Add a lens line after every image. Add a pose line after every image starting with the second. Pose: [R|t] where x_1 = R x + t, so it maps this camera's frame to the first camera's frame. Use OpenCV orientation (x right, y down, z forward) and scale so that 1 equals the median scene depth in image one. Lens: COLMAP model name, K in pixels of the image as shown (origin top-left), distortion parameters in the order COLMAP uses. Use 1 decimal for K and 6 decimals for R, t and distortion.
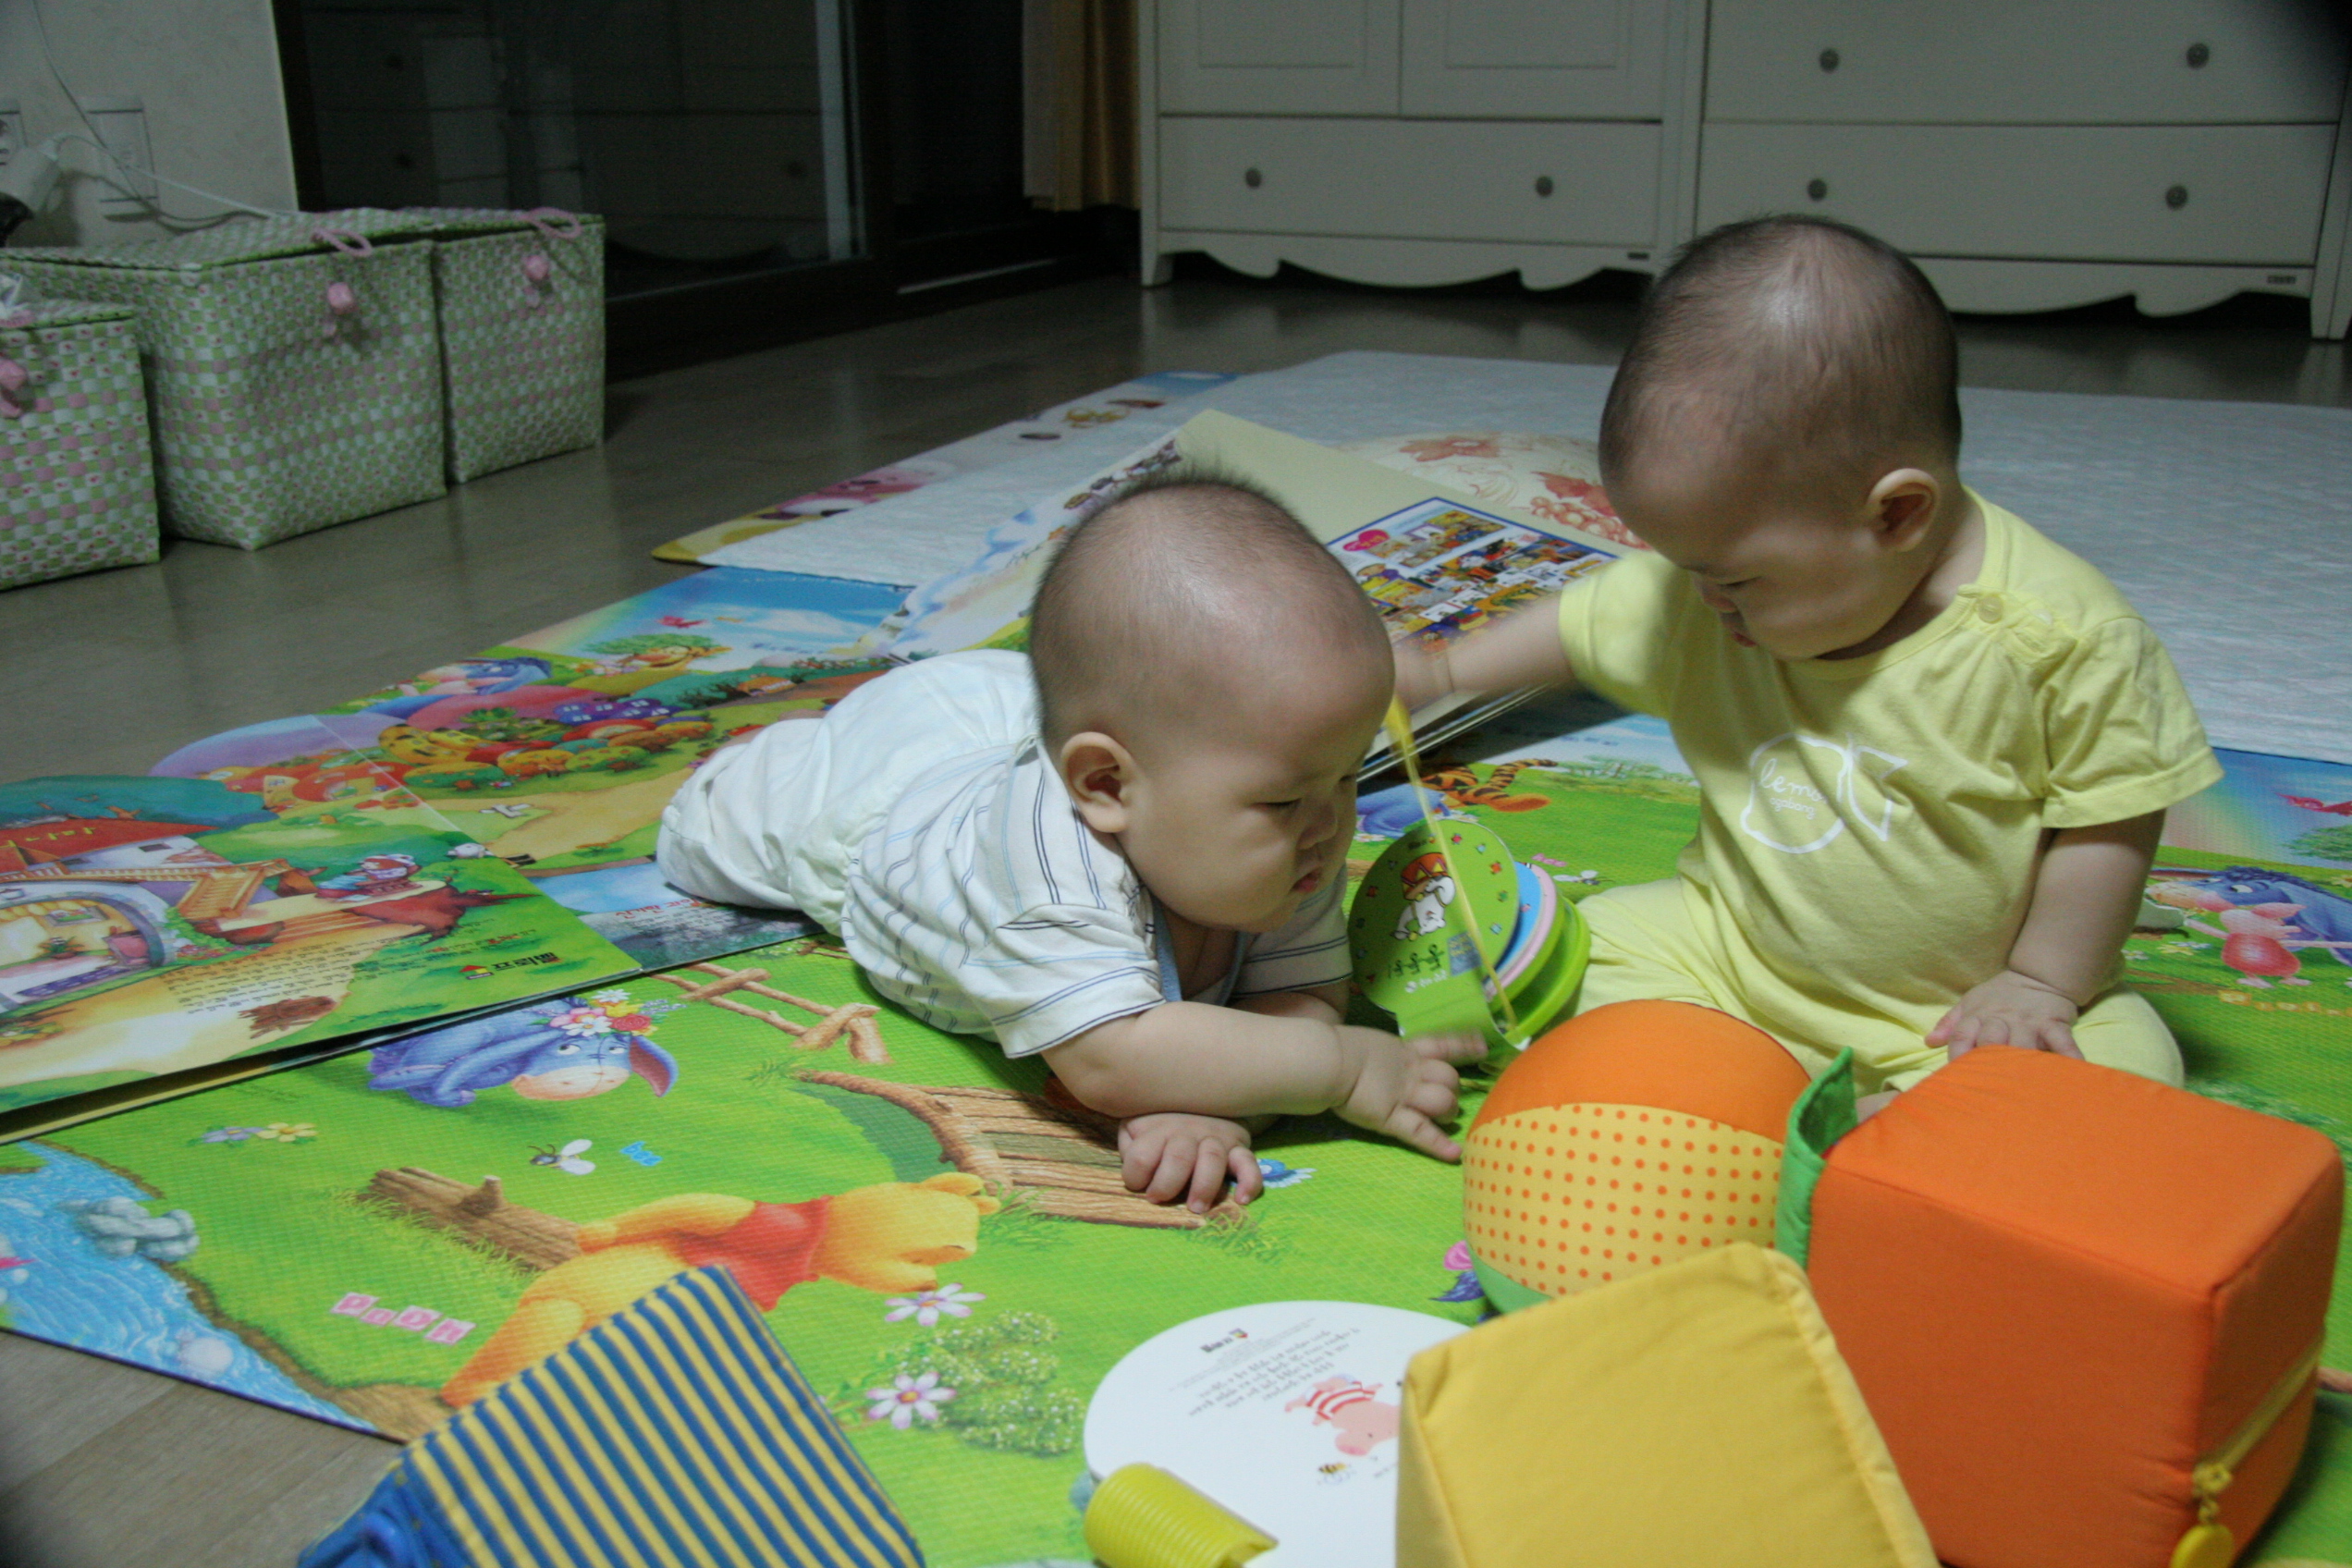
lens RADIAL K [[2394.5, 0, 1153.0], [0, 2394.5, 848.9], [0, 0, 1]] dist [-0.013560, 0.000000]
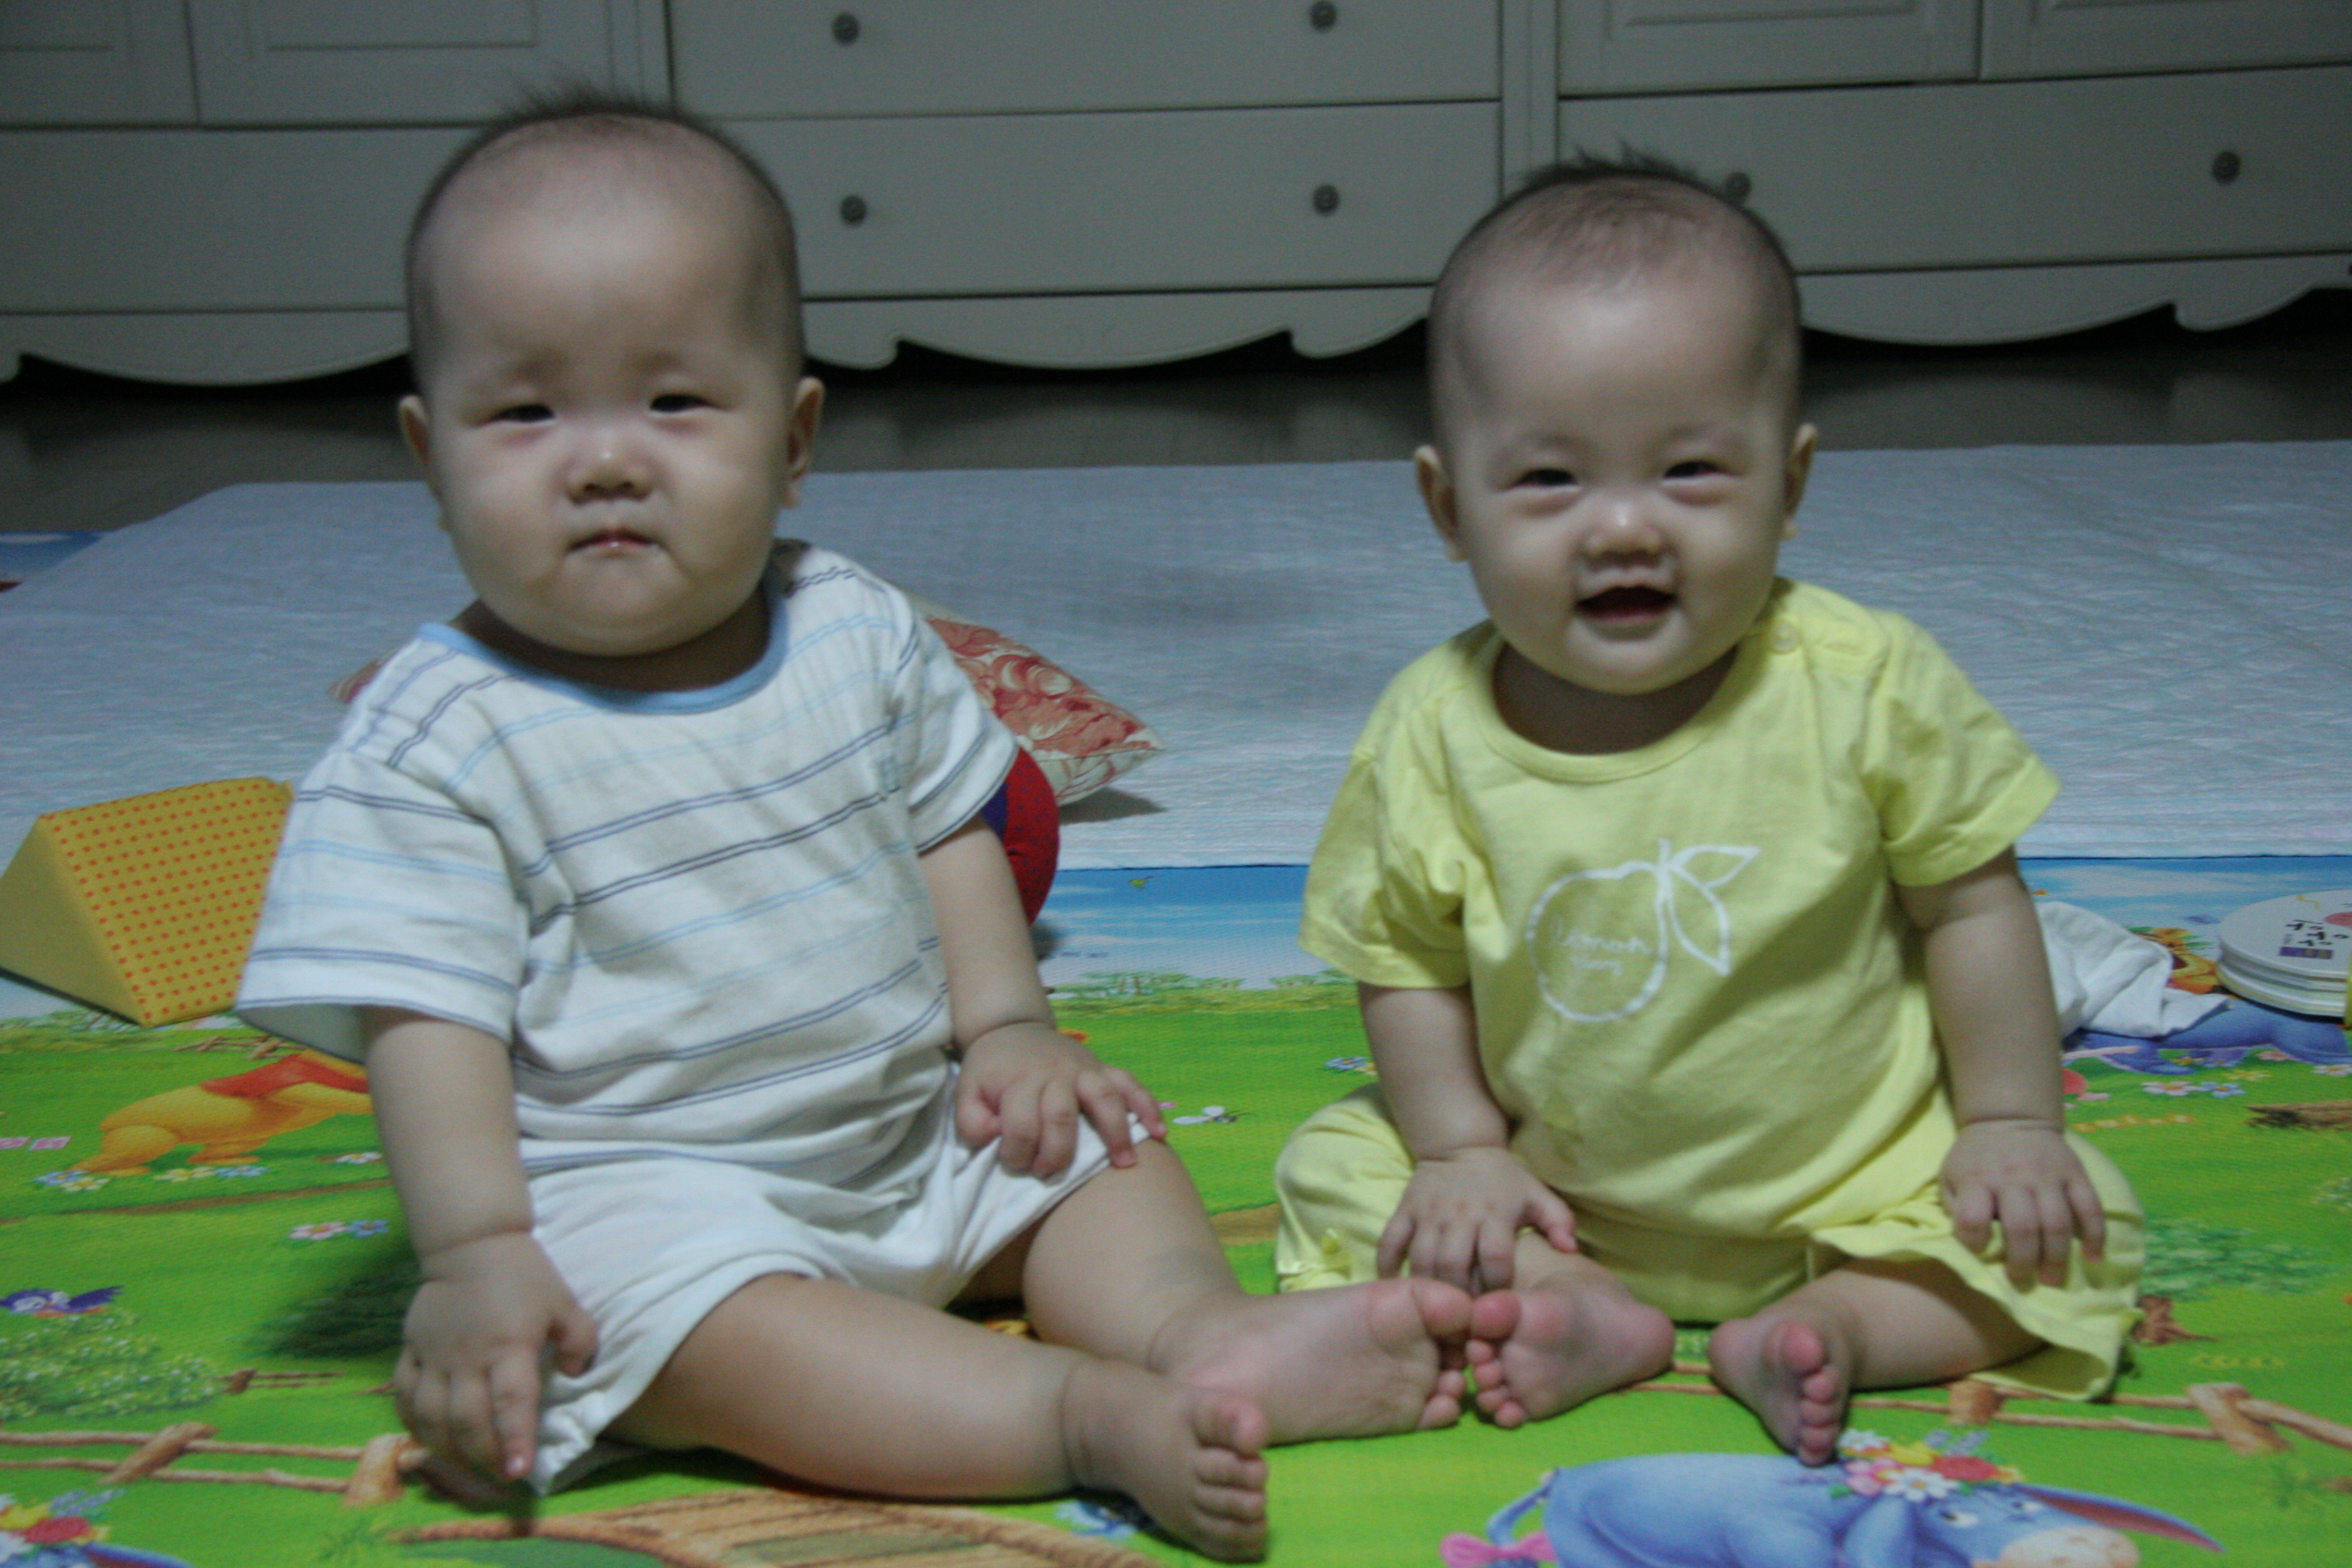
lens RADIAL K [[3786.0, 0, 1184.6], [0, 3786.0, 857.3], [0, 0, 1]] dist [0.175536, 0.000000]
pose [[0.902286, -0.118657, 0.414488, -0.271304], [0.161571, 0.984381, -0.069914, 0.012212], [-0.399719, 0.130052, 0.907365, -0.070798]]
